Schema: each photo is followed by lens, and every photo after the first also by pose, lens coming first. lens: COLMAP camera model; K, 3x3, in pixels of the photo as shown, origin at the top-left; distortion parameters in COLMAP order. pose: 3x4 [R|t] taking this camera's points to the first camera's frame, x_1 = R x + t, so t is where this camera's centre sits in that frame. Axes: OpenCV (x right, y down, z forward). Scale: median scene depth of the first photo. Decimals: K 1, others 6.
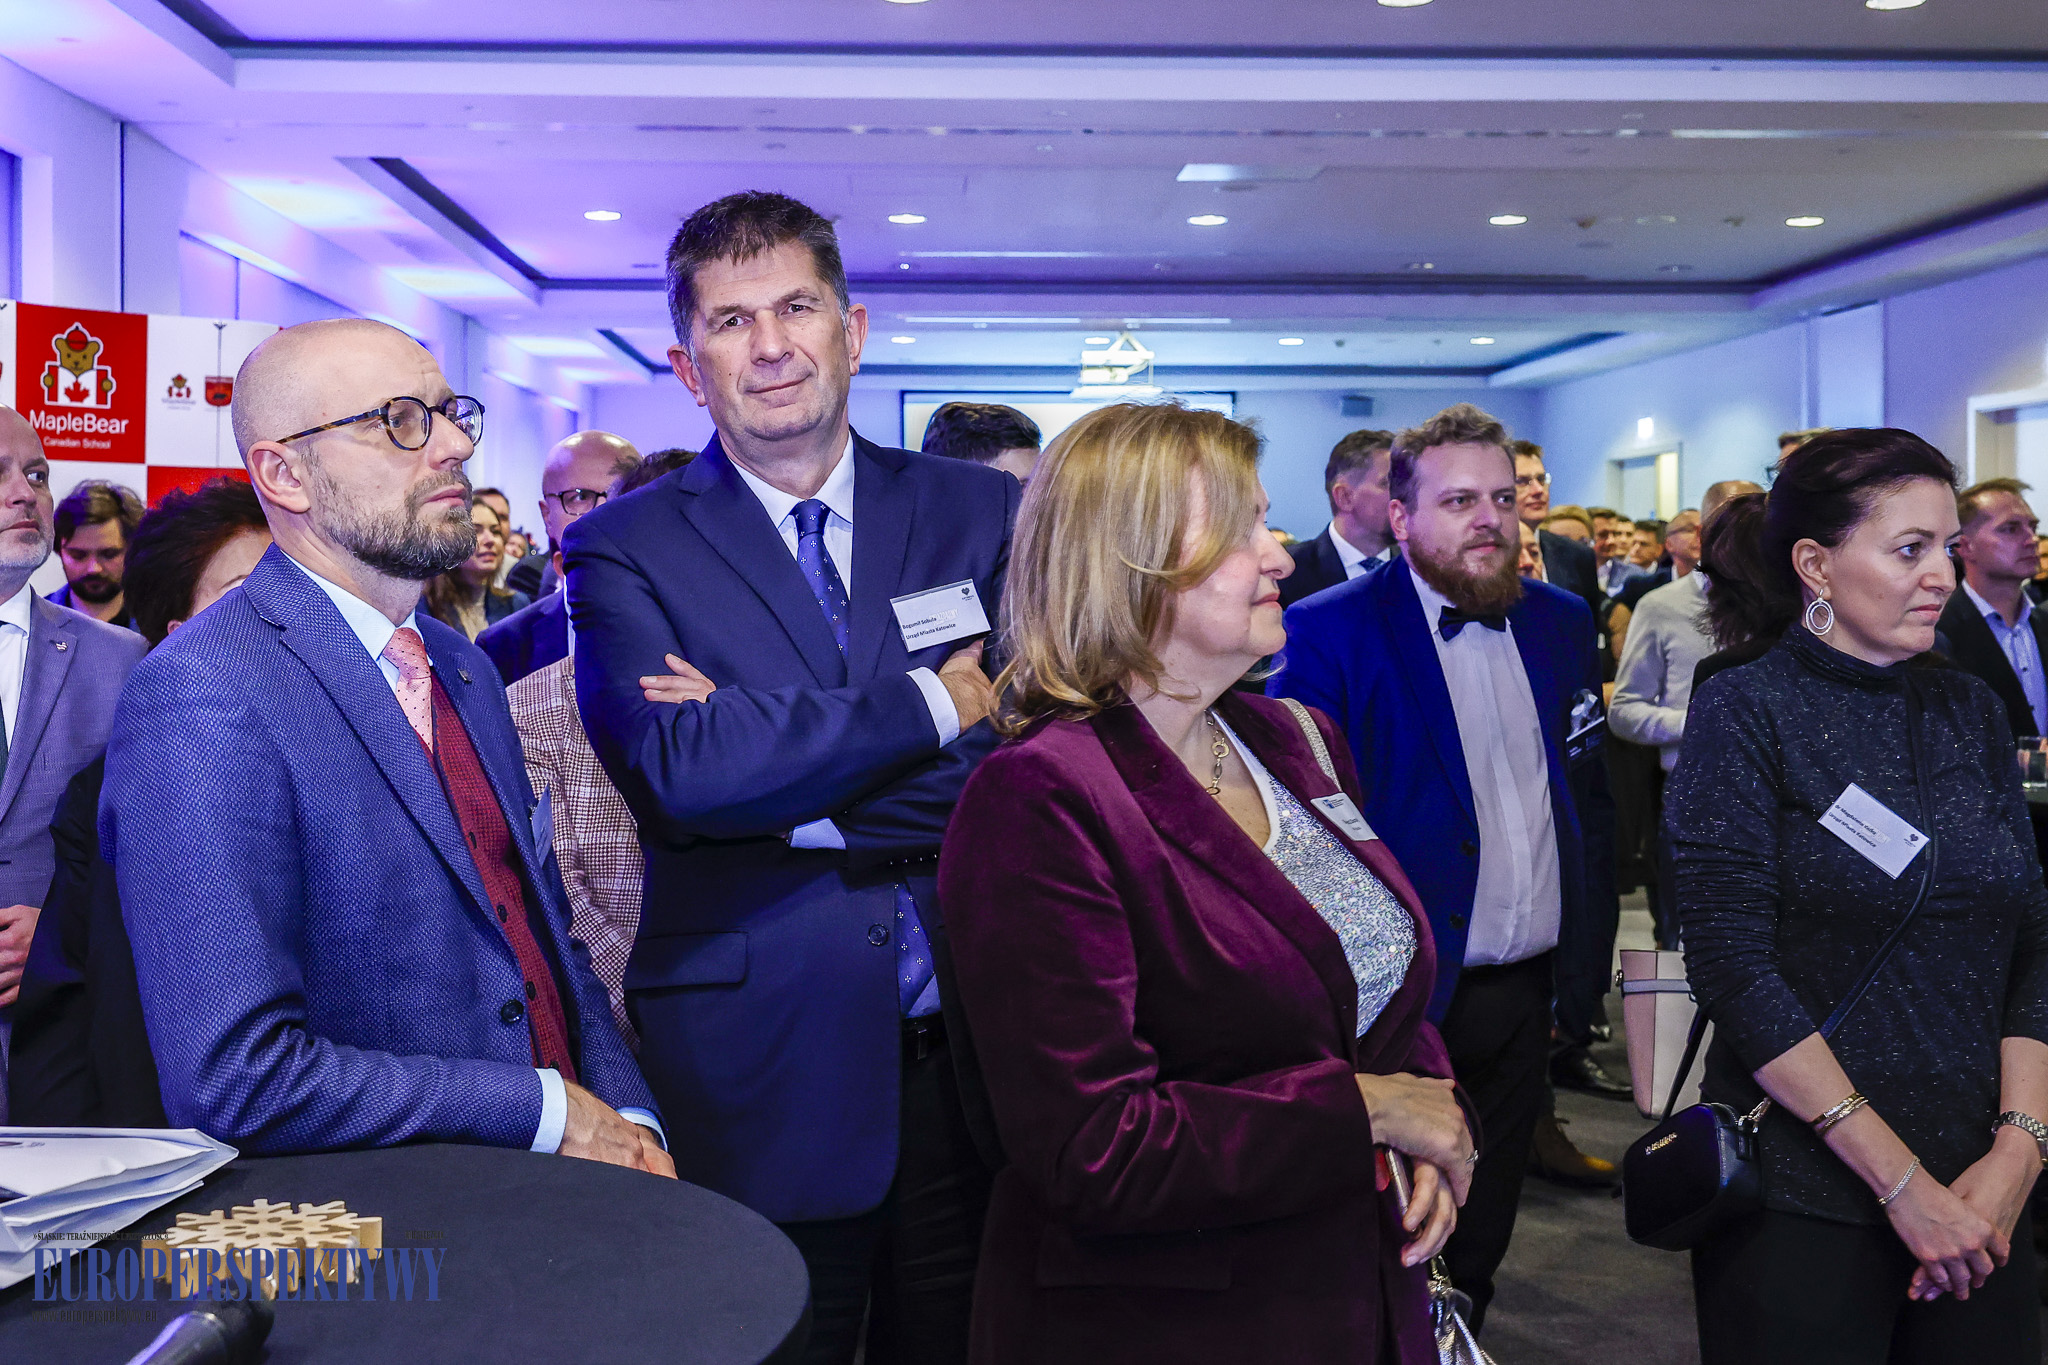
lens RADIAL K [[2336.8, 0, 1016.4], [0, 2336.8, 678.8], [0, 0, 1]] dist [0.078727, 0.000000]
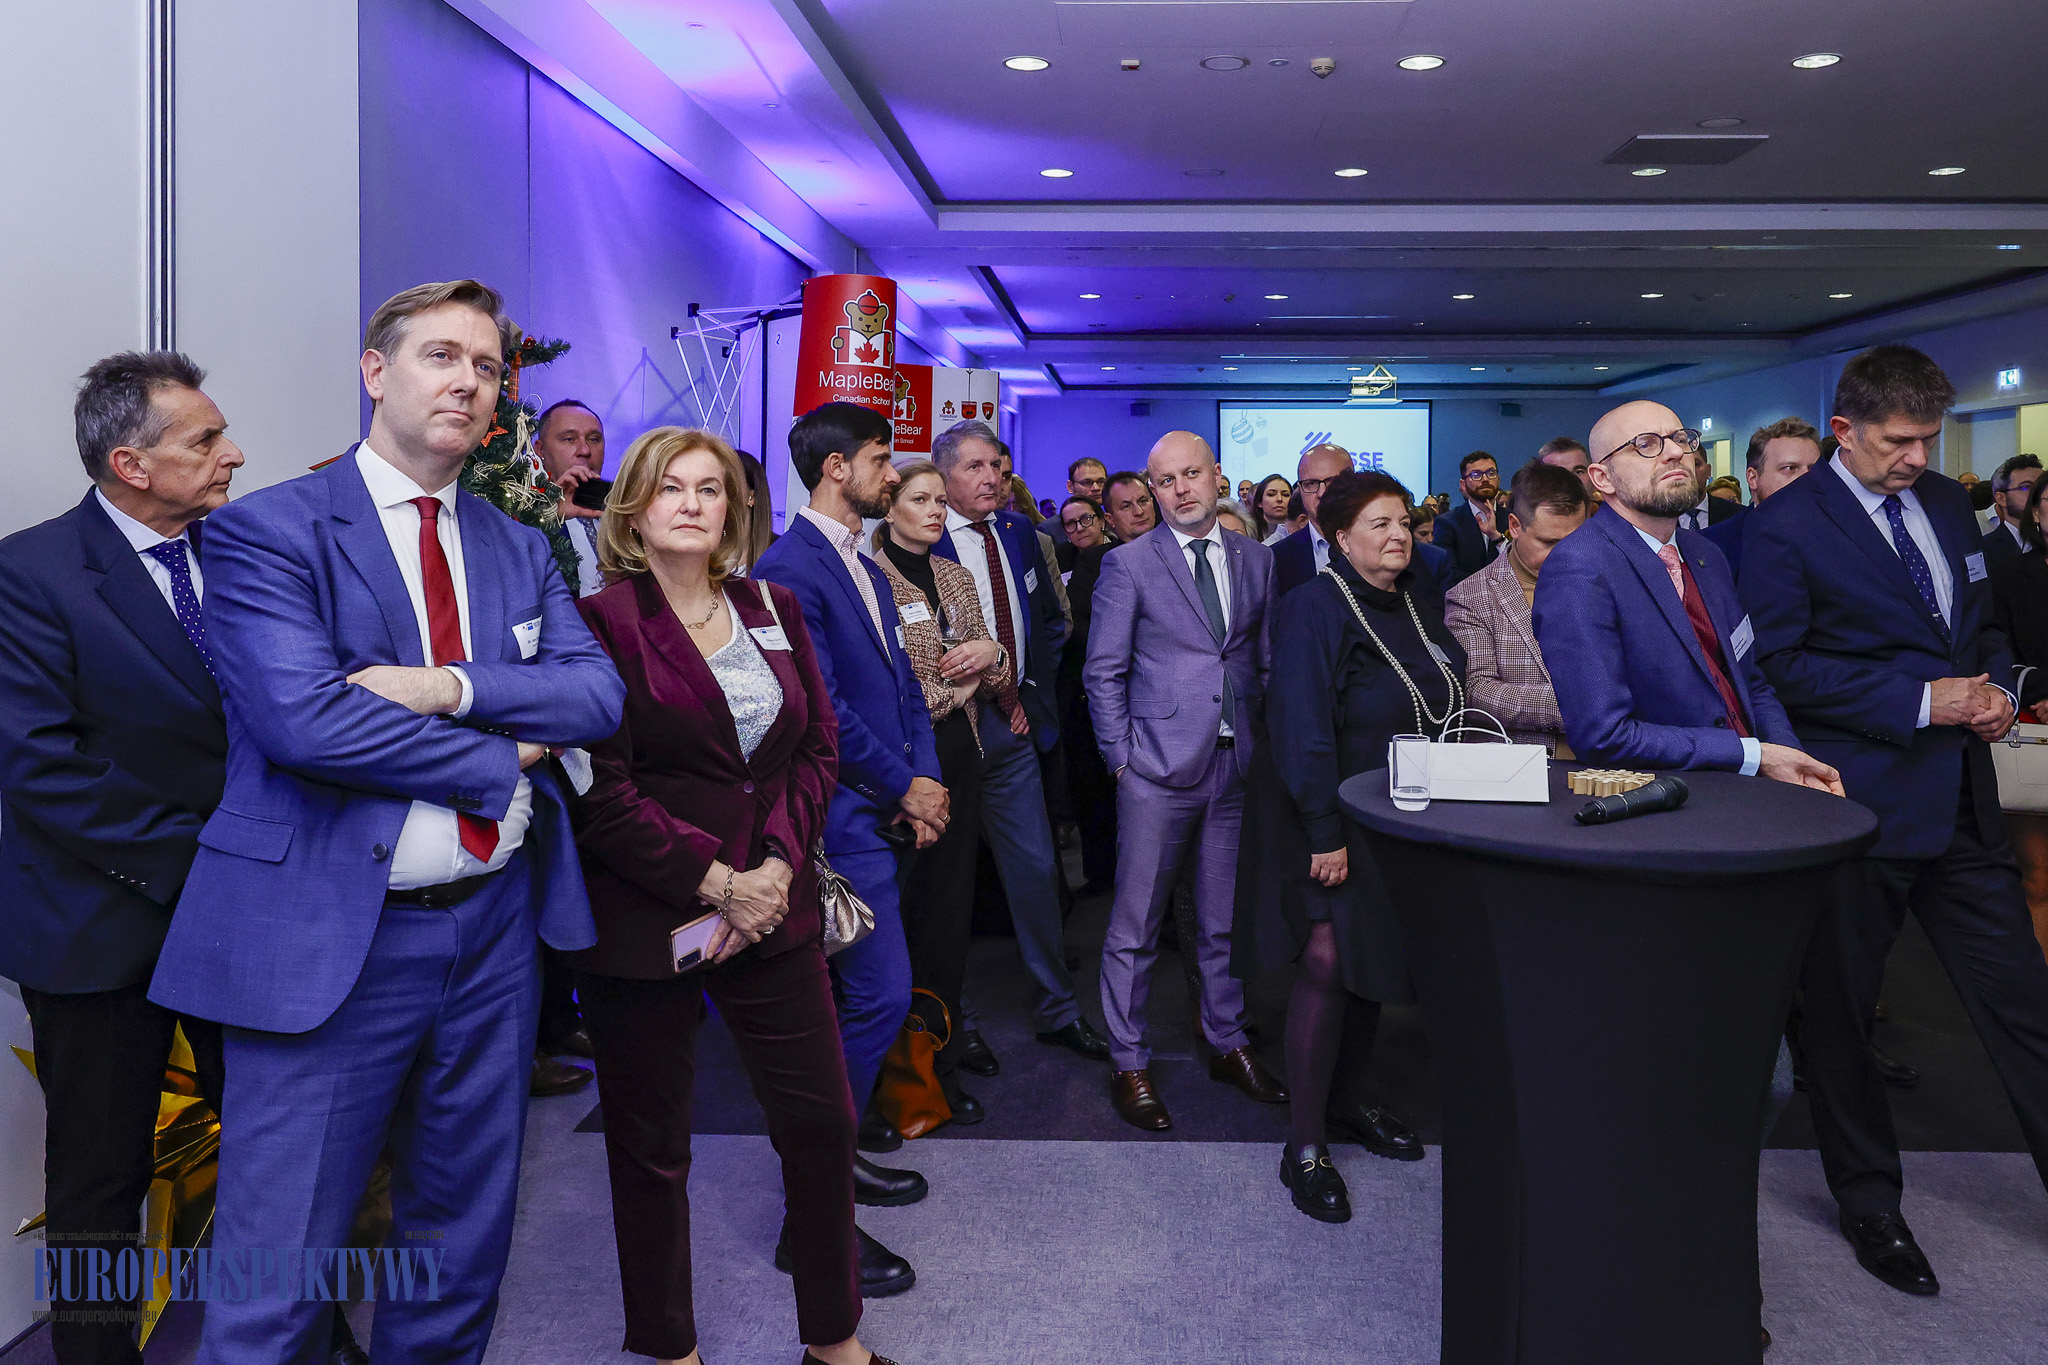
lens RADIAL K [[1556.1, 0, 1099.8], [0, 1556.1, 523.5], [0, 0, 1]] dist [0.000541, -0.002998]
pose [[0.998490, -0.000258, -0.054932, -0.150666], [-0.001973, 0.999176, -0.040540, 0.005356], [0.054898, 0.040587, 0.997667, -0.100031]]
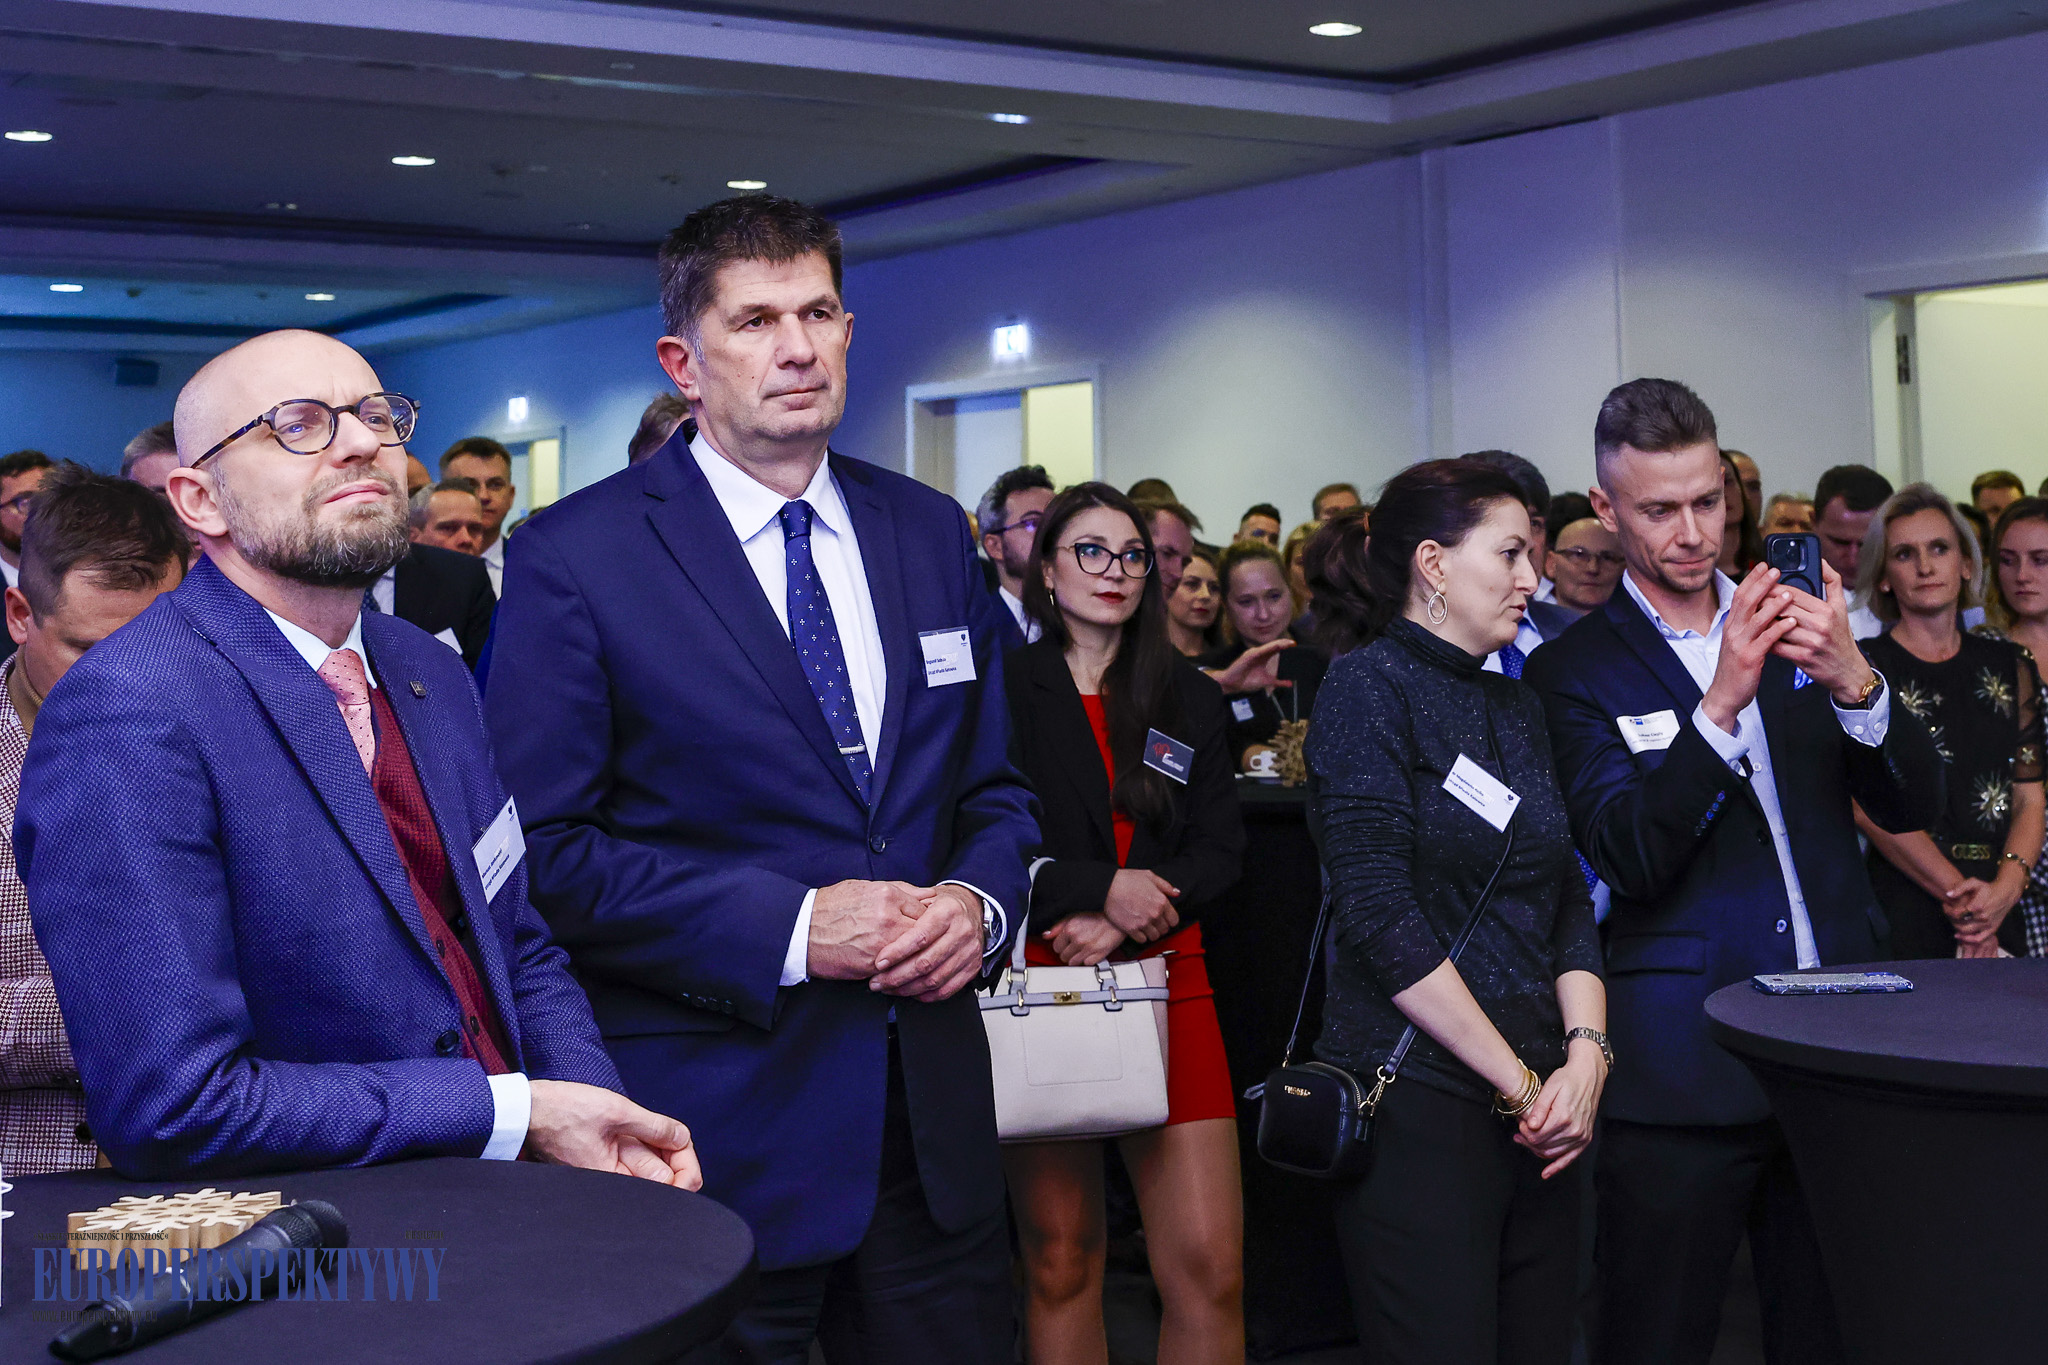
lens RADIAL K [[2975.4, 0, 1029.7], [0, 2975.4, 685.2], [0, 0, 1]] dist [-0.046555, 0.000000]
pose [[0.887690, -0.023983, 0.459817, -0.120758], [0.029000, 0.999572, -0.003851, 0.002654], [-0.459527, 0.016753, 0.888006, -0.045501]]
